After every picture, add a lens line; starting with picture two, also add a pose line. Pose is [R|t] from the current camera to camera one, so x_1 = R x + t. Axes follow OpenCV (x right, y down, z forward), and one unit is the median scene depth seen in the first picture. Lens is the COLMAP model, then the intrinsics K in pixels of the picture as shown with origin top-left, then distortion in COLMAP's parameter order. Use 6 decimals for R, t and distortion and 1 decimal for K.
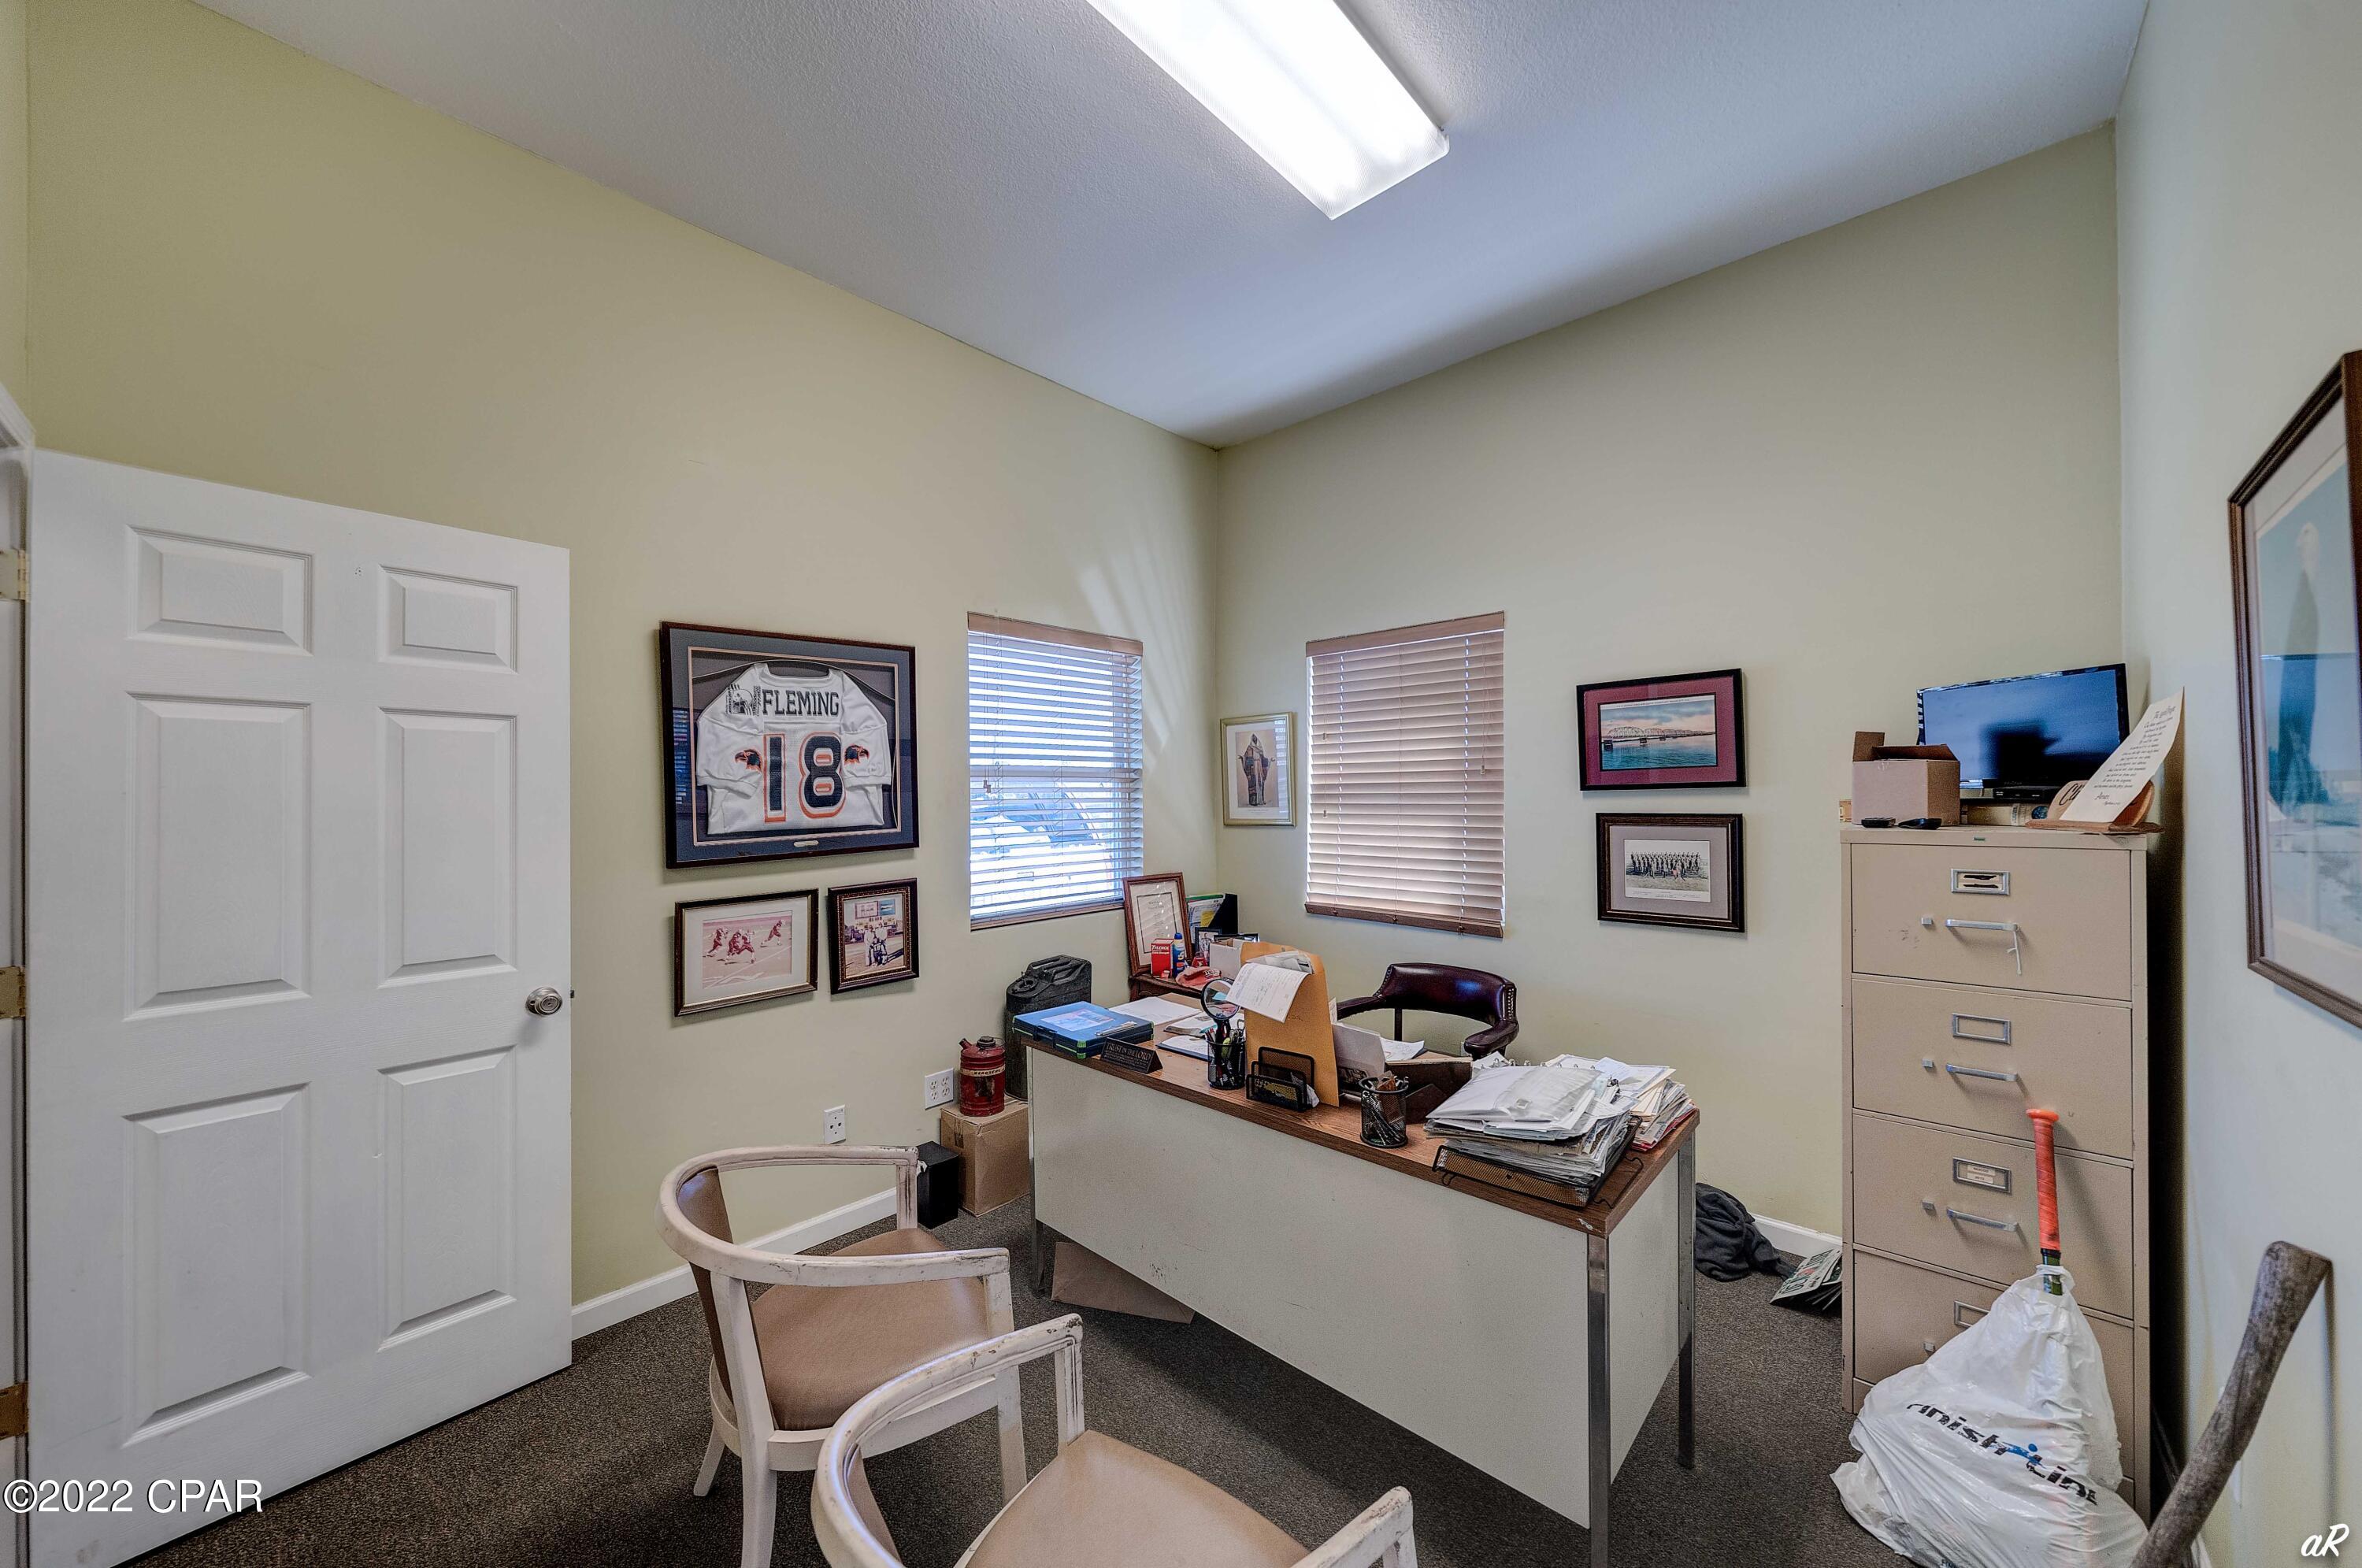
lens RADIAL K [[841.1, 0, 1181.0], [0, 841.1, 784.0], [0, 0, 1]] dist [0.000215, 0.000026]
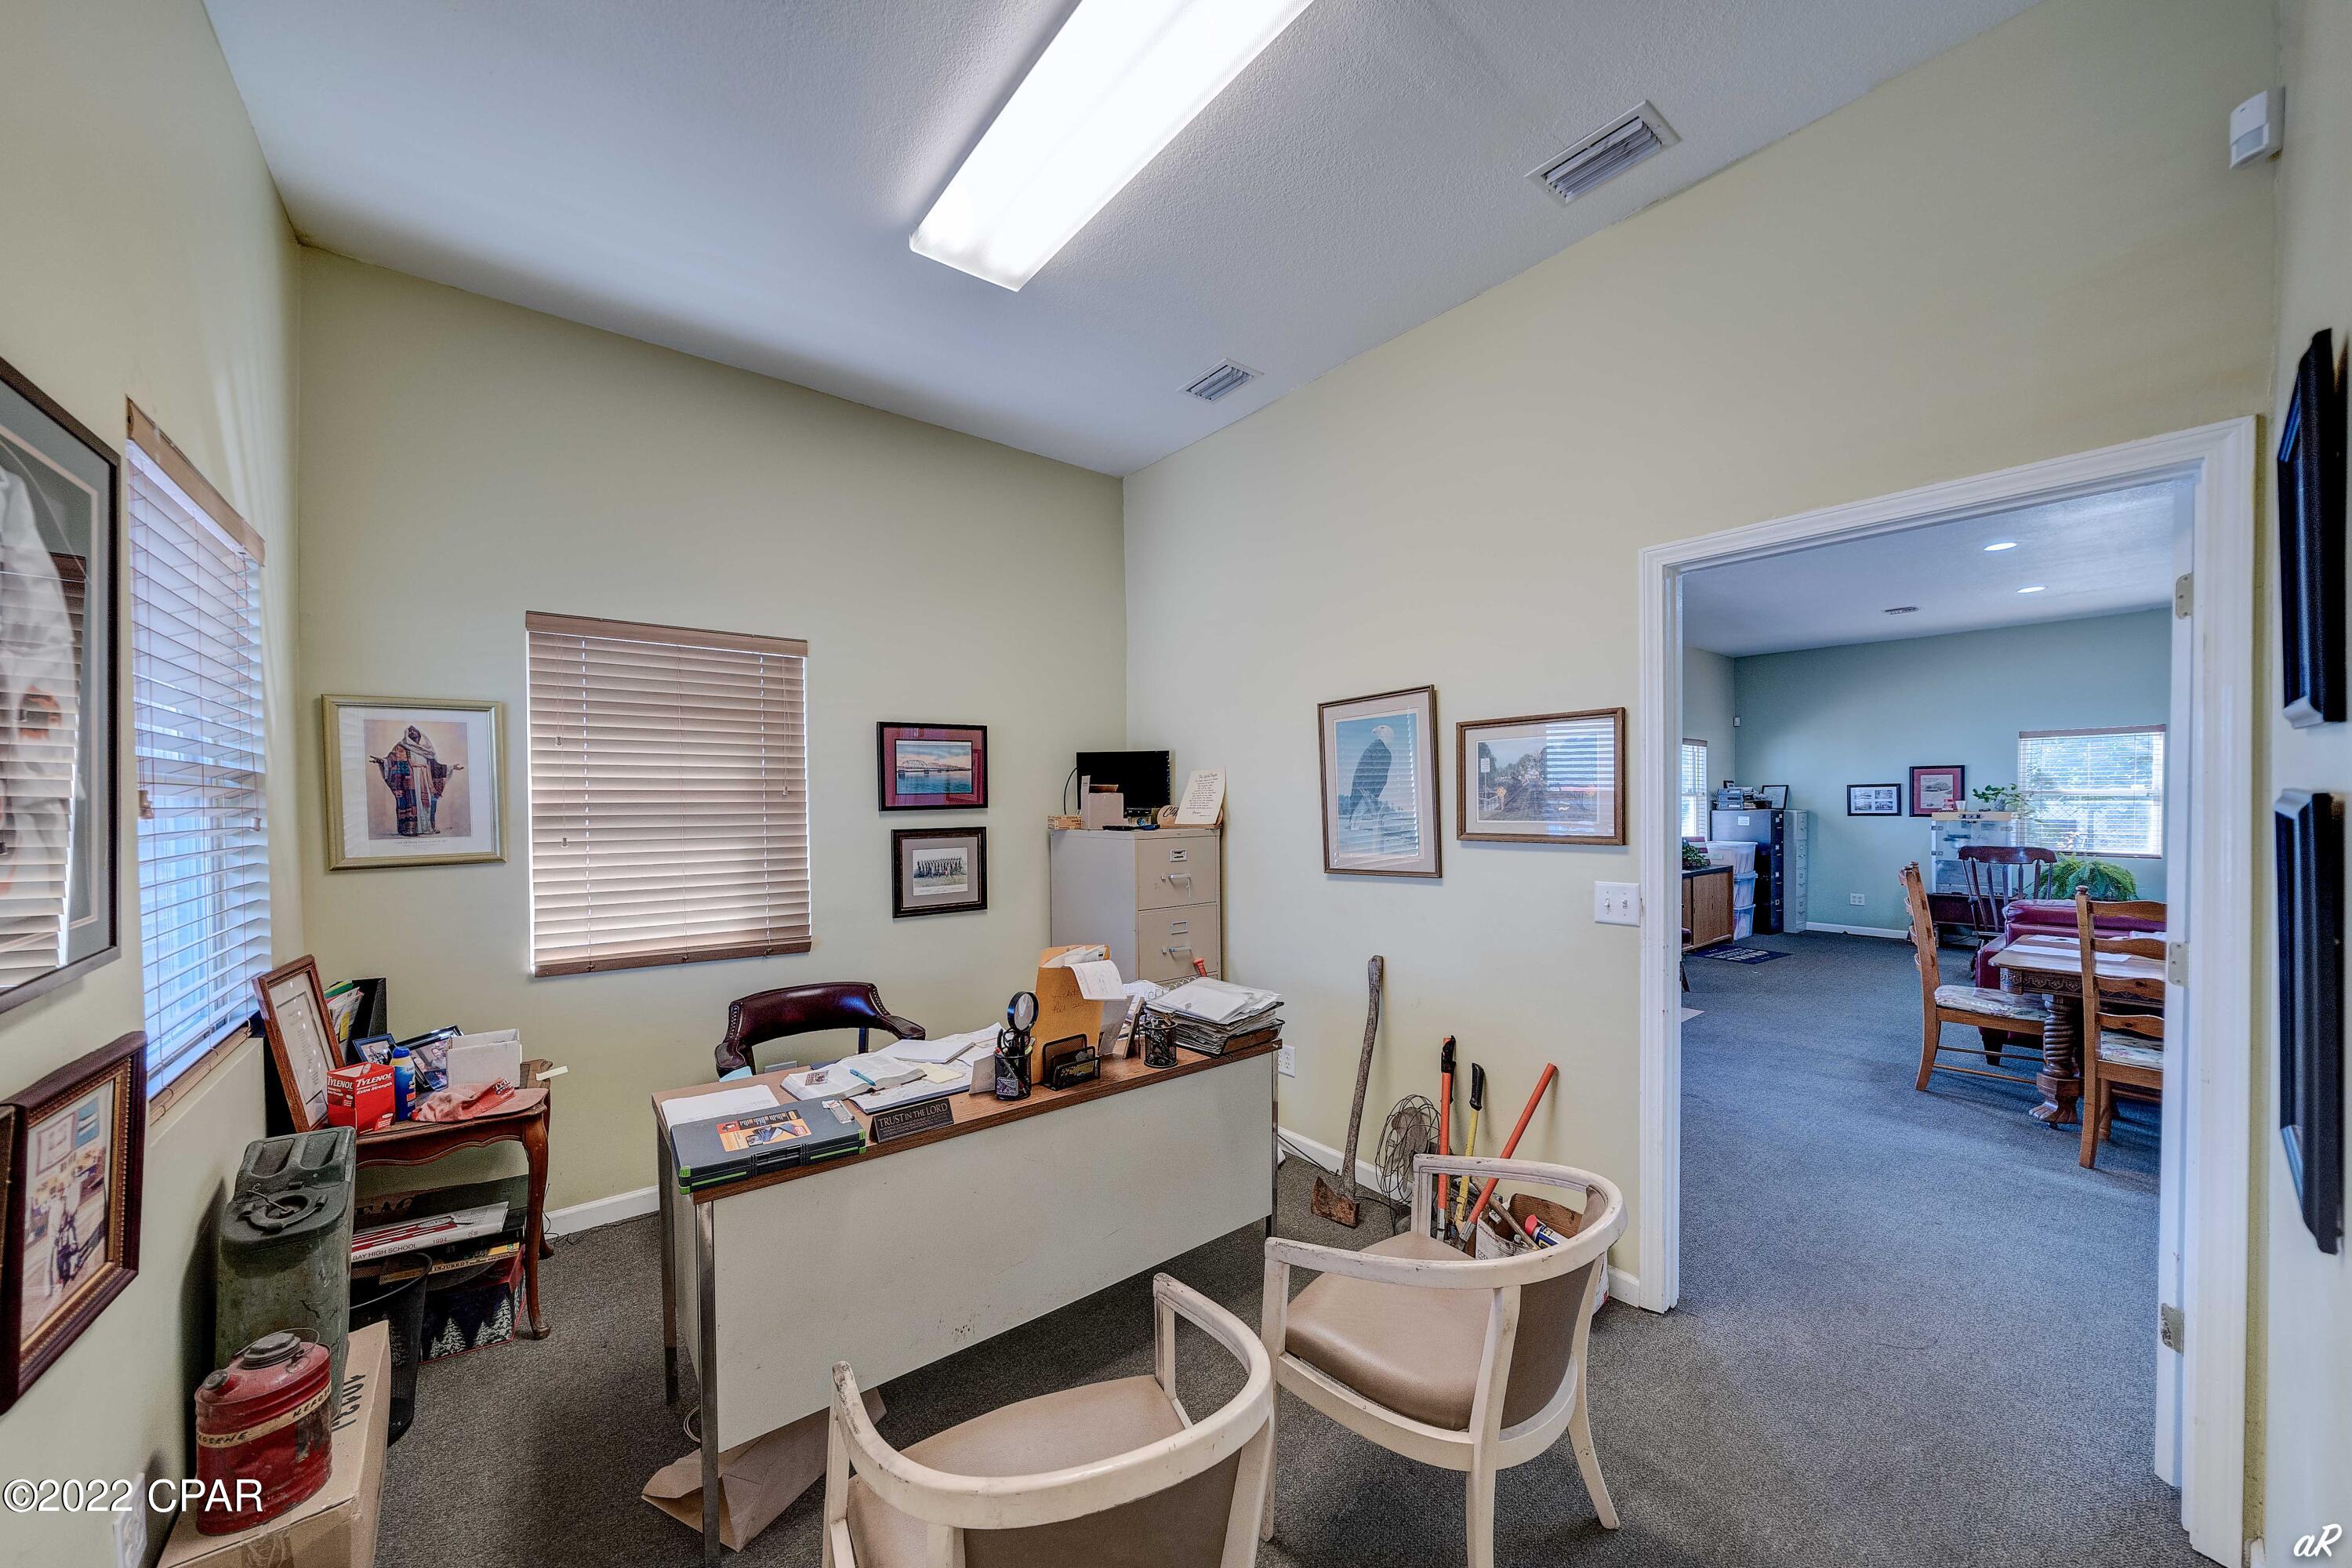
lens RADIAL K [[799.0, 0, 1175.8], [0, 799.0, 805.1], [0, 0, 1]] dist [-0.000196, -0.000022]
pose [[0.166738, 0.005003, 0.985989, -0.565550], [-0.004284, 0.999981, -0.004350, 0.002767], [-0.985992, -0.003498, 0.166756, 0.410889]]
